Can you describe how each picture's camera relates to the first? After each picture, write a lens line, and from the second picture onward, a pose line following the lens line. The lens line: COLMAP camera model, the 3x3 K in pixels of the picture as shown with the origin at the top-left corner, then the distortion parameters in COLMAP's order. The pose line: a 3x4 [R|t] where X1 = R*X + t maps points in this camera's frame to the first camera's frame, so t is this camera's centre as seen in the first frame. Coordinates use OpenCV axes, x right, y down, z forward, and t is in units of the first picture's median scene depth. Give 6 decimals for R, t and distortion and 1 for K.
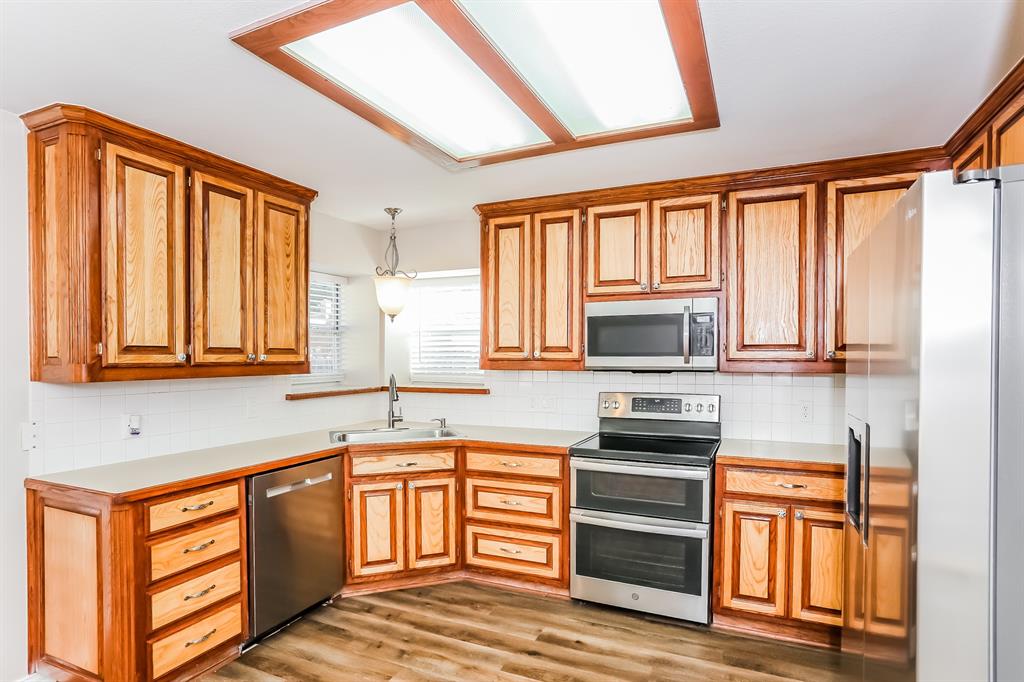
lens RADIAL K [[540.8, 0, 509.4], [0, 540.8, 365.7], [0, 0, 1]] dist [-0.083939, 0.063721]
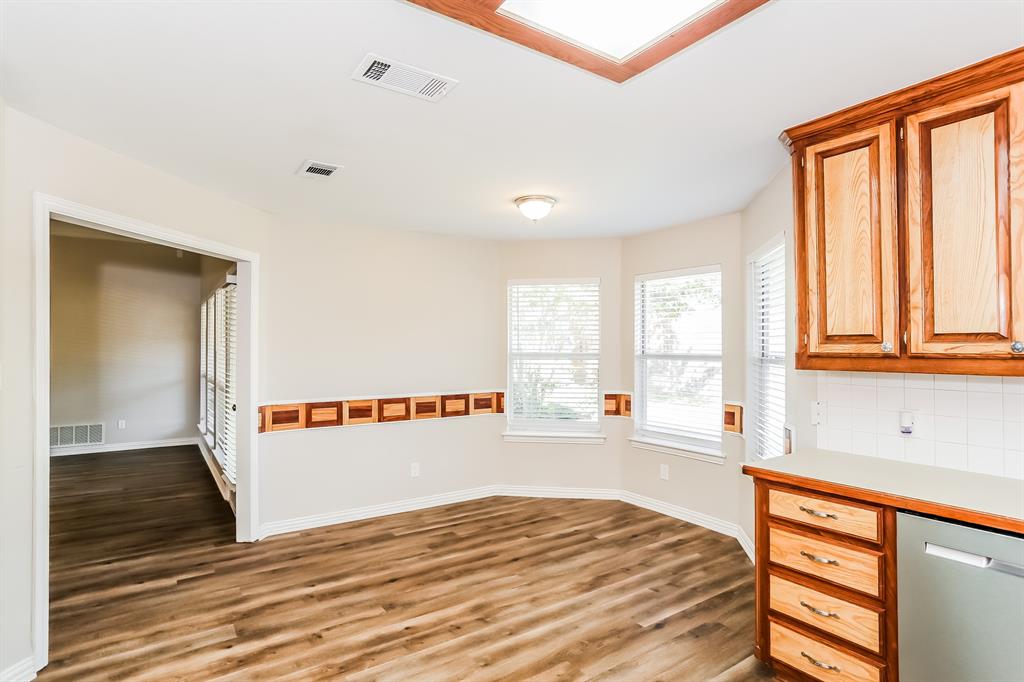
lens RADIAL K [[529.3, 0, 512.0], [0, 529.3, 341.0], [0, 0, 1]] dist [-0.052504, 0.027818]
pose [[-0.510221, -0.012694, -0.859950, 0.351440], [-0.016076, 0.999857, -0.005221, -0.010005], [0.859893, 0.011160, -0.510352, 0.795142]]
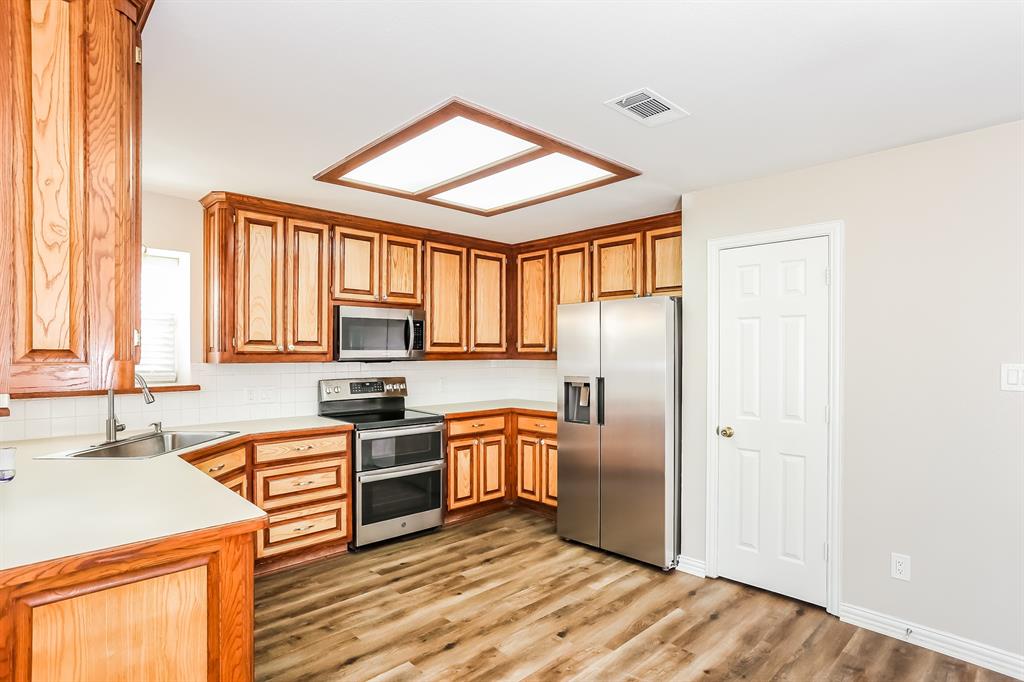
lens RADIAL K [[539.1, 0, 511.9], [0, 539.1, 355.4], [0, 0, 1]] dist [-0.054190, 0.031021]
pose [[0.367481, -0.007811, 0.929998, -0.955584], [0.013495, 0.999904, 0.003065, -0.003983], [-0.929933, 0.011424, 0.367551, 0.229386]]
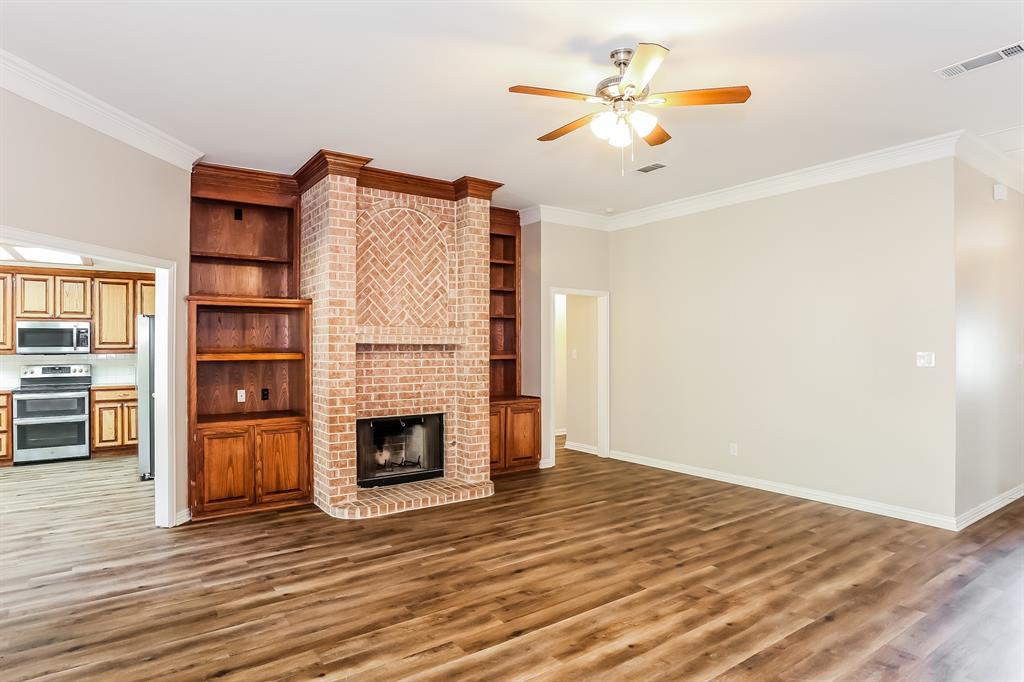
lens RADIAL K [[565.2, 0, 489.7], [0, 565.2, 345.1], [0, 0, 1]] dist [-0.067118, 0.036158]
pose [[0.516225, -0.002684, 0.856449, -0.821529], [0.018021, 0.999808, -0.007728, 0.026071], [-0.856264, 0.019423, 0.516174, -1.856320]]
